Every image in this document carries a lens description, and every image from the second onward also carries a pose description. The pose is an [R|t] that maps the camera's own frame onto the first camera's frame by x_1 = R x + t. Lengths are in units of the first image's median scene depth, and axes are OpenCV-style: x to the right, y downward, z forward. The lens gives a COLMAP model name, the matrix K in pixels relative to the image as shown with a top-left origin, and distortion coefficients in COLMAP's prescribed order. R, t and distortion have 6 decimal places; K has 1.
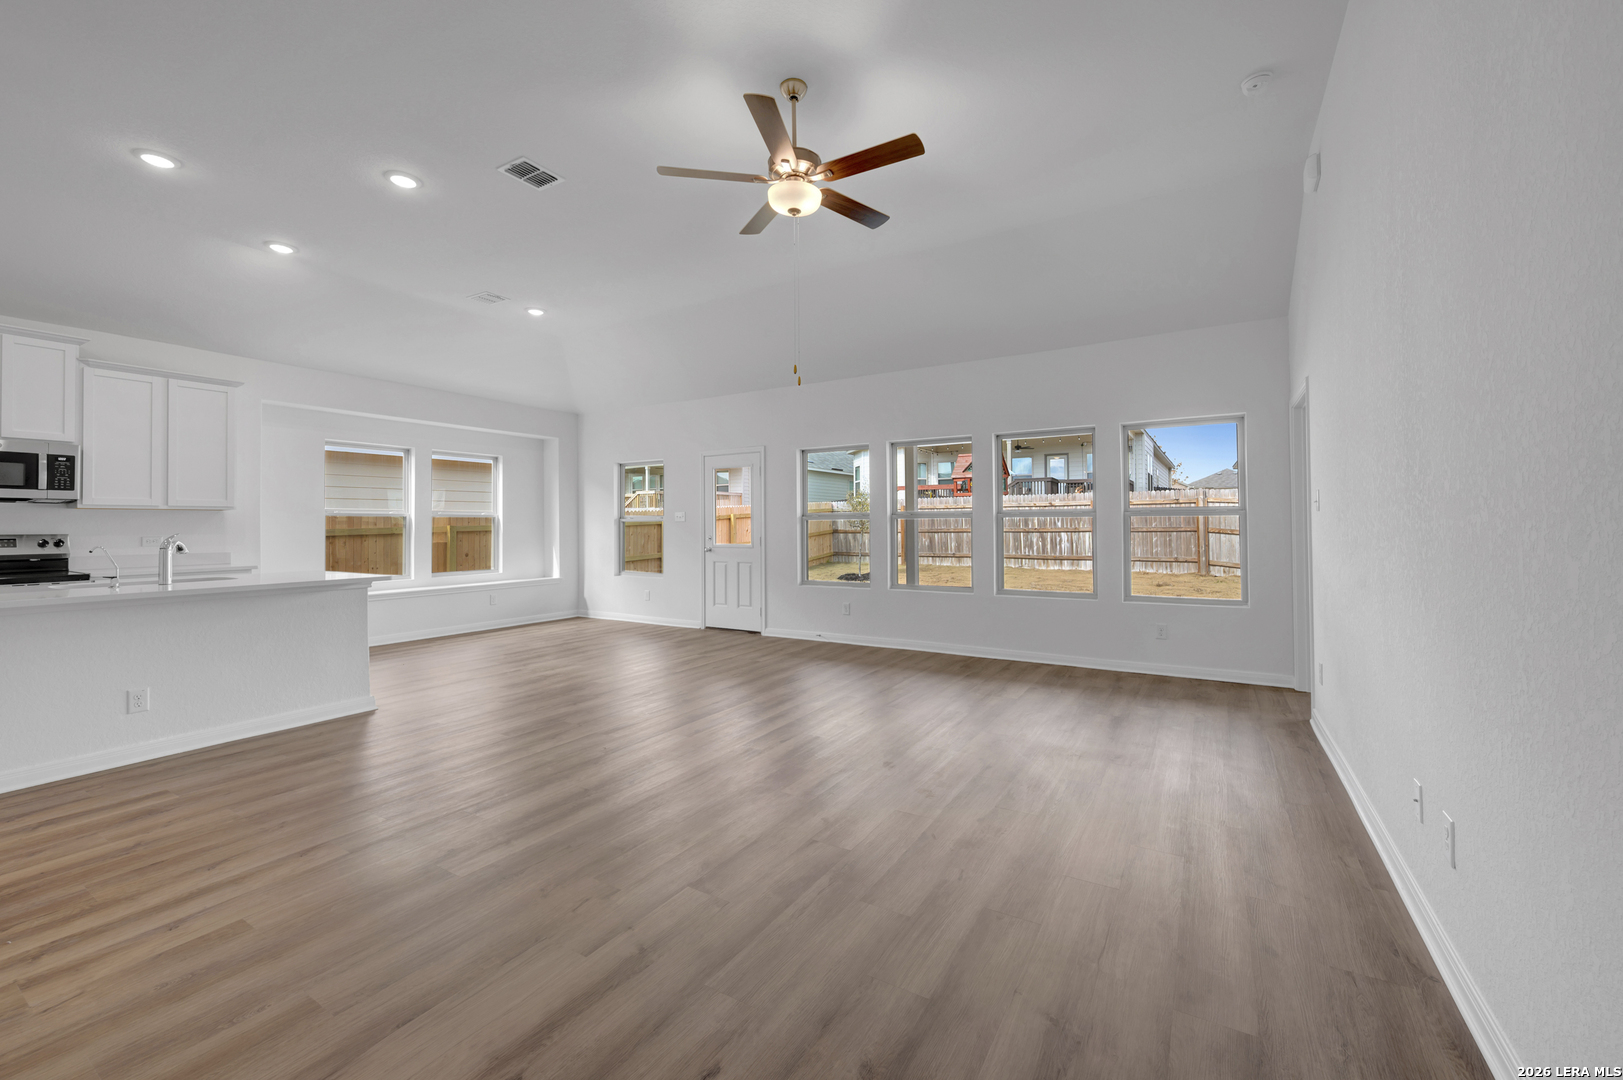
lens RADIAL K [[643.1, 0, 818.8], [0, 643.1, 523.2], [0, 0, 1]] dist [-0.001251, 0.000536]
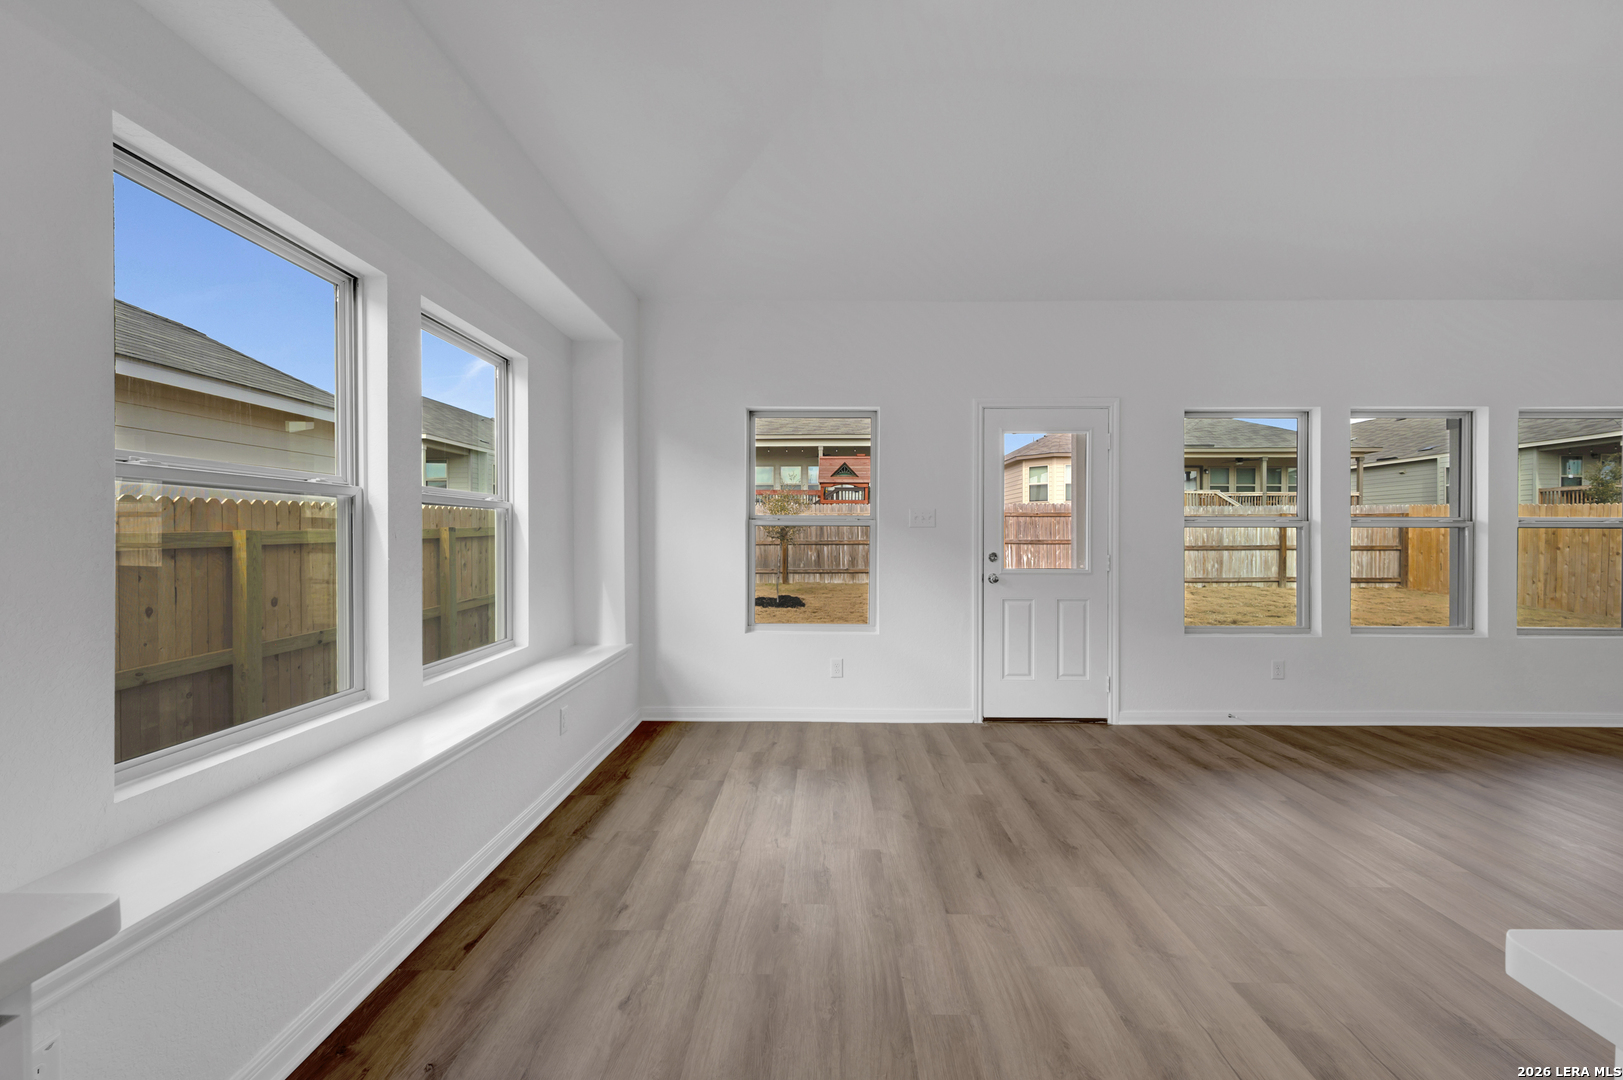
lens RADIAL K [[643.1, 0, 812.0], [0, 643.1, 541.6], [0, 0, 1]] dist [-0.001251, 0.000536]
pose [[0.870429, 0.001662, 0.492291, -0.578943], [-0.007211, 0.999930, 0.009375, 0.005869], [-0.492241, -0.011710, 0.870380, 0.600024]]
